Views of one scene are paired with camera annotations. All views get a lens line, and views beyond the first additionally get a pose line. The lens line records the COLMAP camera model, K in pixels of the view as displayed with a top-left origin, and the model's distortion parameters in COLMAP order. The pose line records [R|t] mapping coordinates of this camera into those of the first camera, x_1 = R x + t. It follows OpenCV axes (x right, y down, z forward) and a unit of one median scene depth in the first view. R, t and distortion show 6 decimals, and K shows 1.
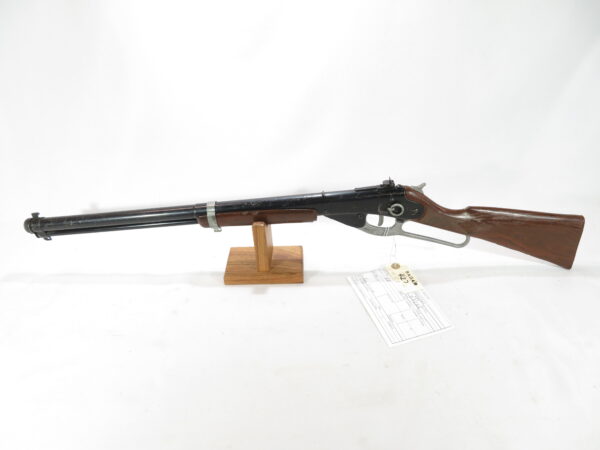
lens RADIAL K [[444.9, 0, 300.0], [0, 444.9, 225.0], [0, 0, 1]] dist [0.001007, 0.000588]
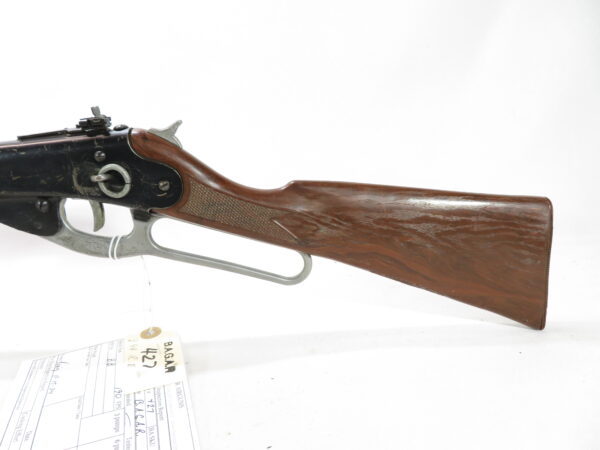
lens RADIAL K [[482.8, 0, 299.8], [0, 482.8, 210.2], [0, 0, 1]] dist [-0.005481, -0.004015]
pose [[0.998200, -0.006625, 0.059612, 0.347452], [0.022826, 0.961053, -0.275418, 0.115882], [-0.055466, 0.276283, 0.959474, 0.535707]]
